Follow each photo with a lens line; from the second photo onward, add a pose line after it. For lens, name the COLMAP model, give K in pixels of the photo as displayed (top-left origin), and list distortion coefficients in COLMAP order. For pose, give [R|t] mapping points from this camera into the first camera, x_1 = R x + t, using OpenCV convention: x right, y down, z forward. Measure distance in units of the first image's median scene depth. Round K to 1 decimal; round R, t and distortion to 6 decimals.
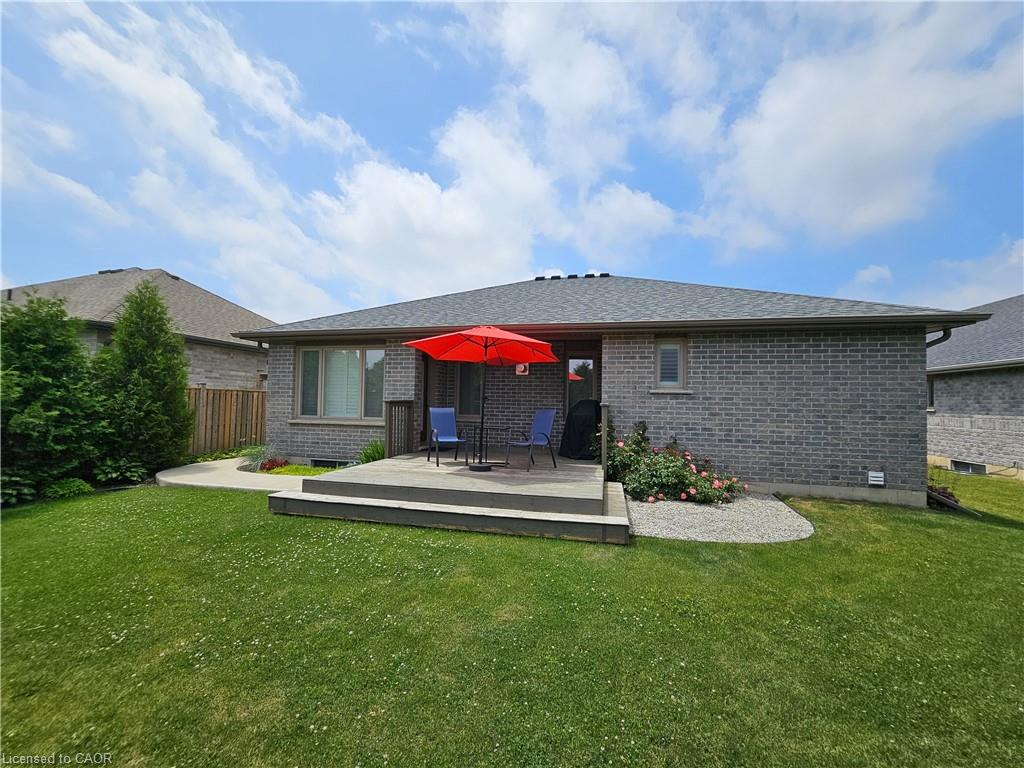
lens RADIAL K [[415.0, 0, 510.6], [0, 415.0, 387.2], [0, 0, 1]] dist [0.000898, 0.000023]
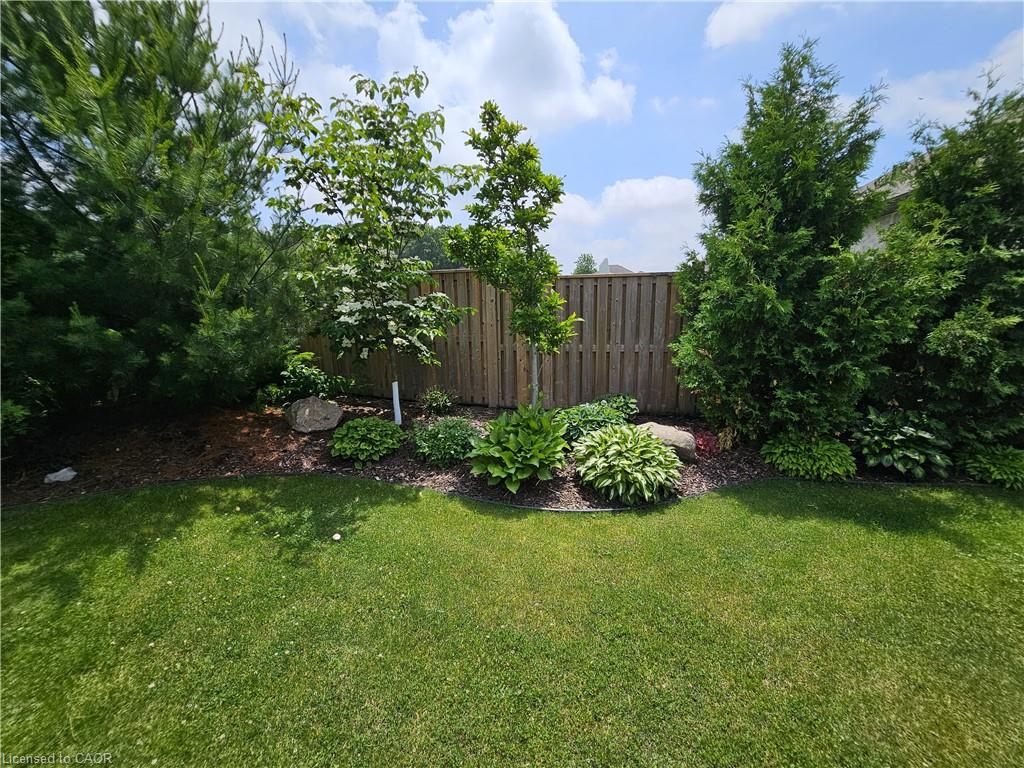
lens RADIAL K [[415.0, 0, 510.8], [0, 415.0, 386.5], [0, 0, 1]] dist [0.000898, 0.000023]
pose [[0.022285, 0.190813, -0.981373, -0.628106], [0.044406, 0.980460, 0.191643, 0.018399], [0.998765, -0.047849, 0.013376, 0.406885]]
